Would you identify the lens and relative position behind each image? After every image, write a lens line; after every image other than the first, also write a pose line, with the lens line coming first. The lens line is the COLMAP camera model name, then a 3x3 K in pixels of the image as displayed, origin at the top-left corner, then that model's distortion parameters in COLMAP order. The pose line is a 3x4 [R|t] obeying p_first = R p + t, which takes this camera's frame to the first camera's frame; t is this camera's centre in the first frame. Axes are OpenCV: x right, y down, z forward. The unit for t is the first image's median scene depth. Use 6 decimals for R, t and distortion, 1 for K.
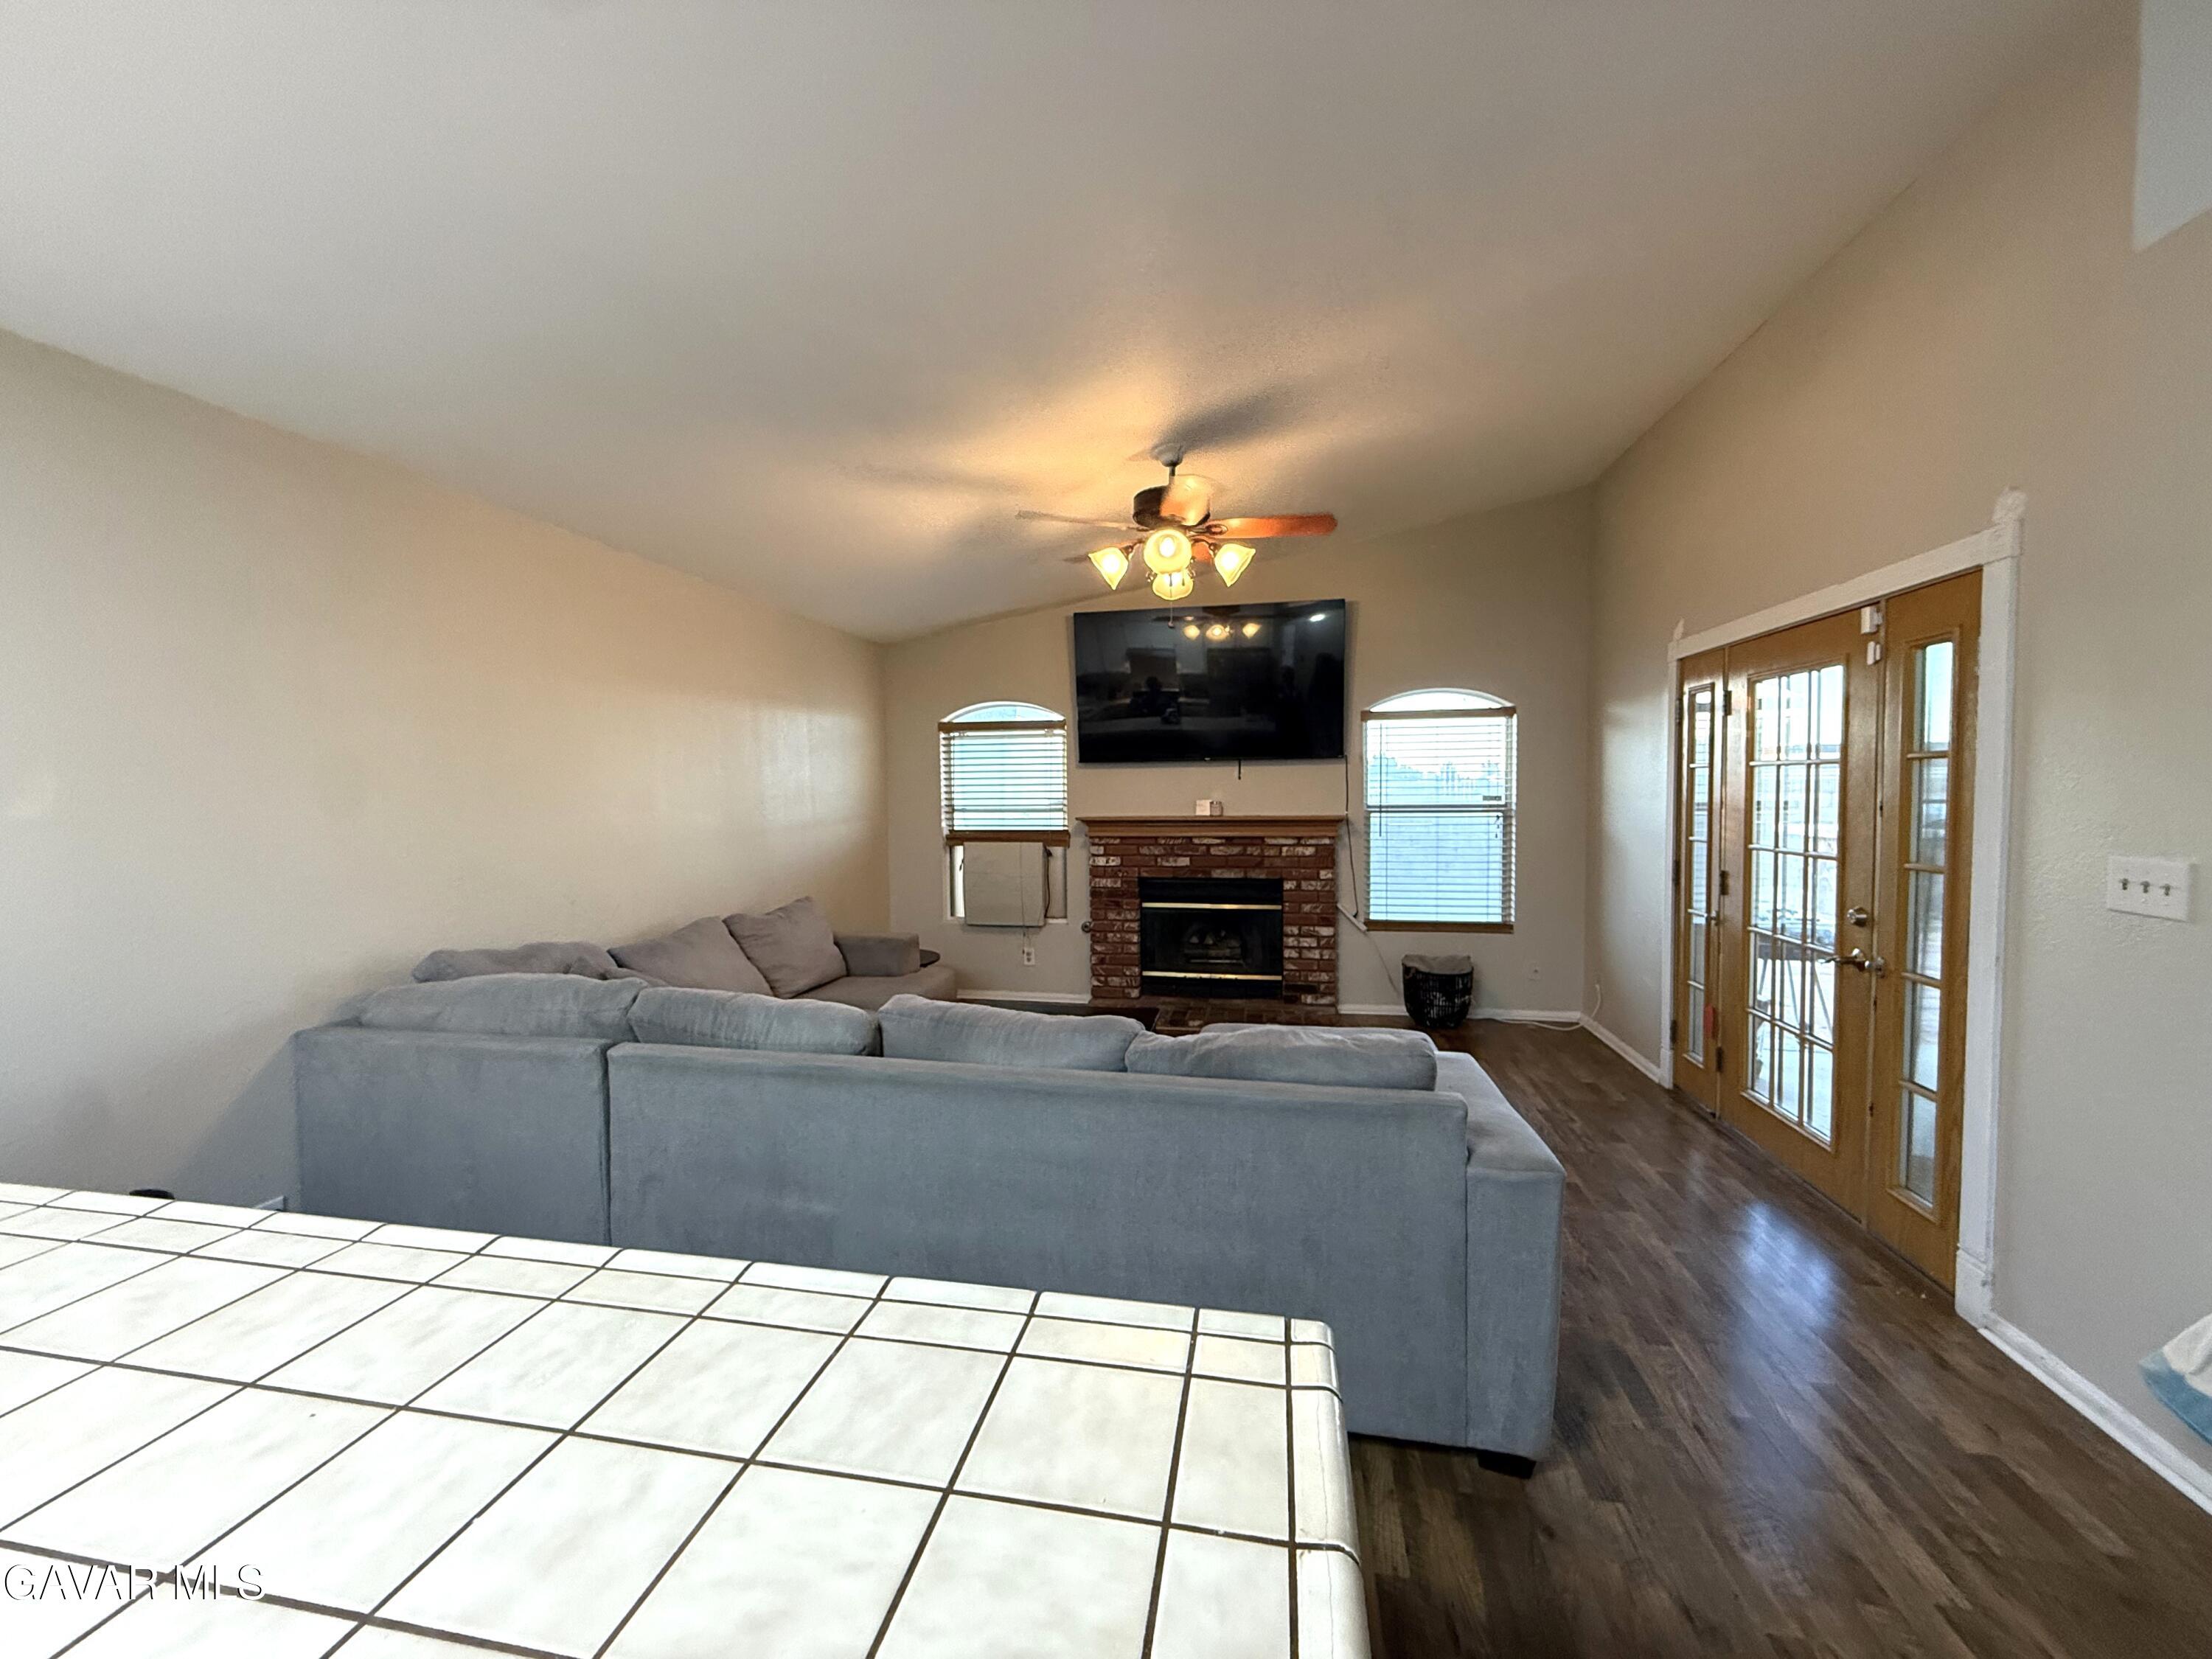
lens RADIAL K [[895.8, 0, 1103.1], [0, 895.8, 822.4], [0, 0, 1]] dist [-0.004557, 0.000841]
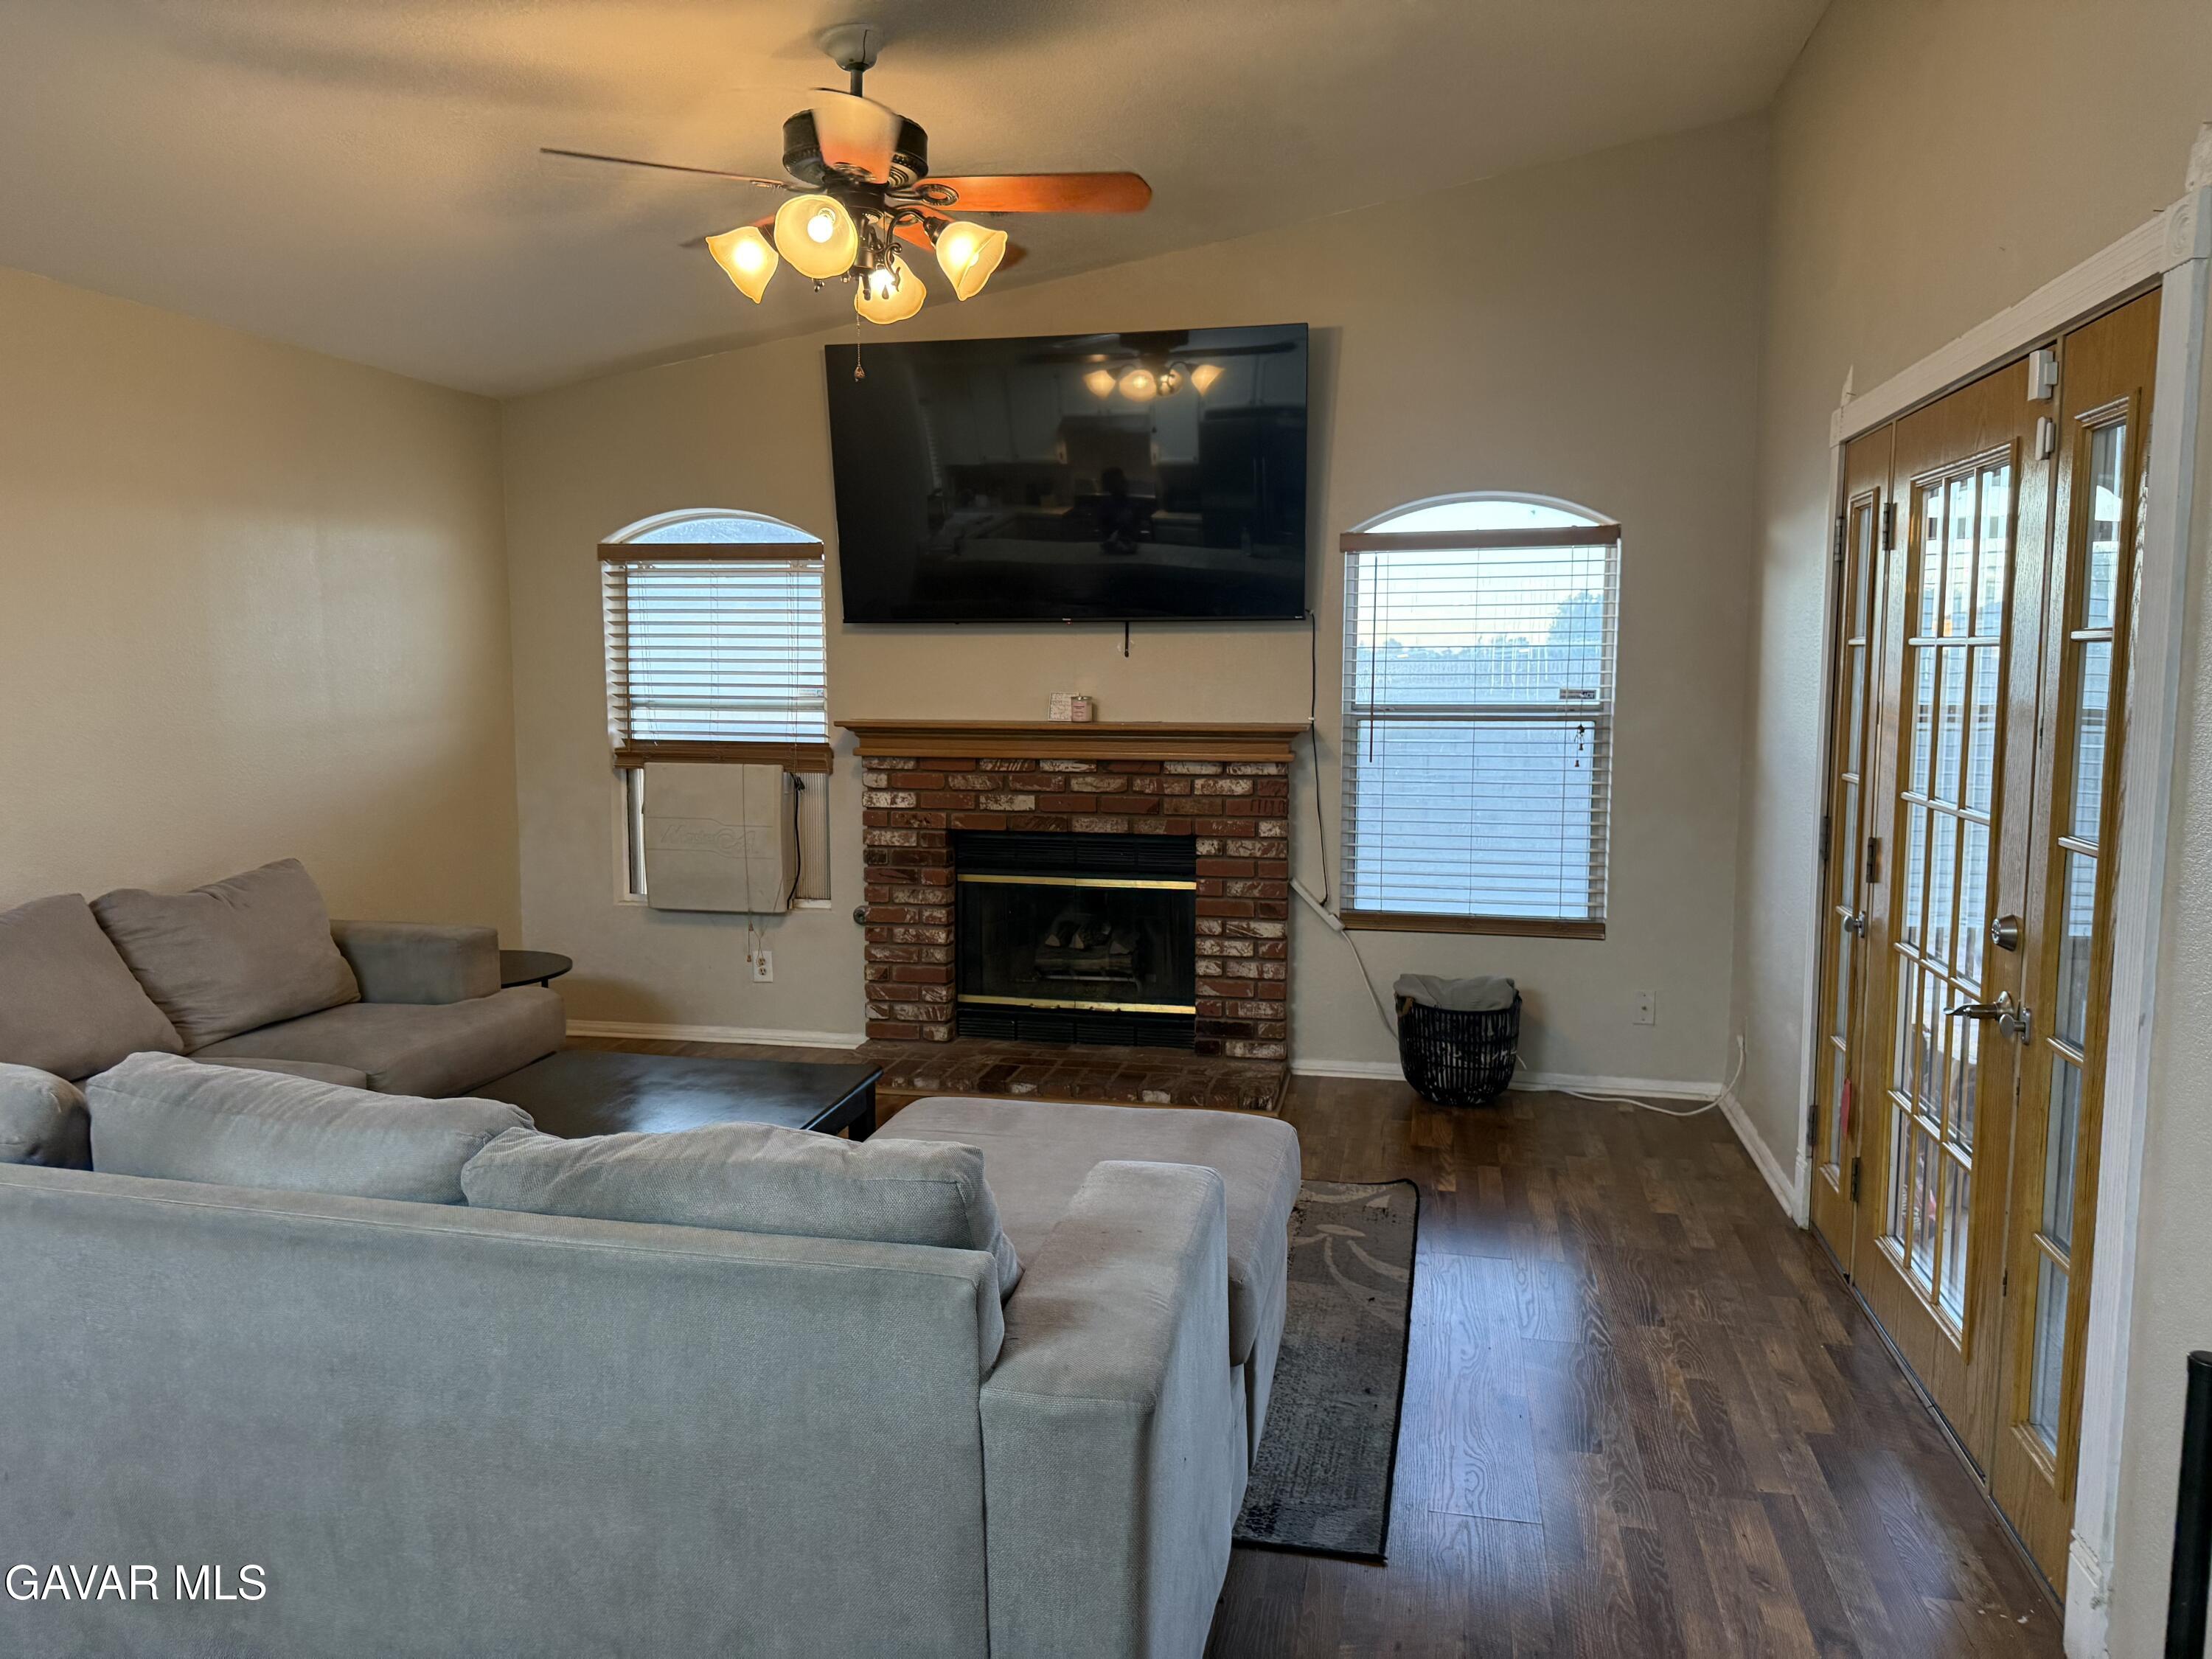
lens RADIAL K [[1578.7, 0, 1099.8], [0, 1578.7, 825.7], [0, 0, 1]] dist [0.045100, -0.046181]
pose [[0.999742, 0.013298, -0.018418, 0.162591], [-0.012038, 0.997686, 0.066914, -0.008588], [0.019265, -0.066675, 0.997589, 0.016241]]
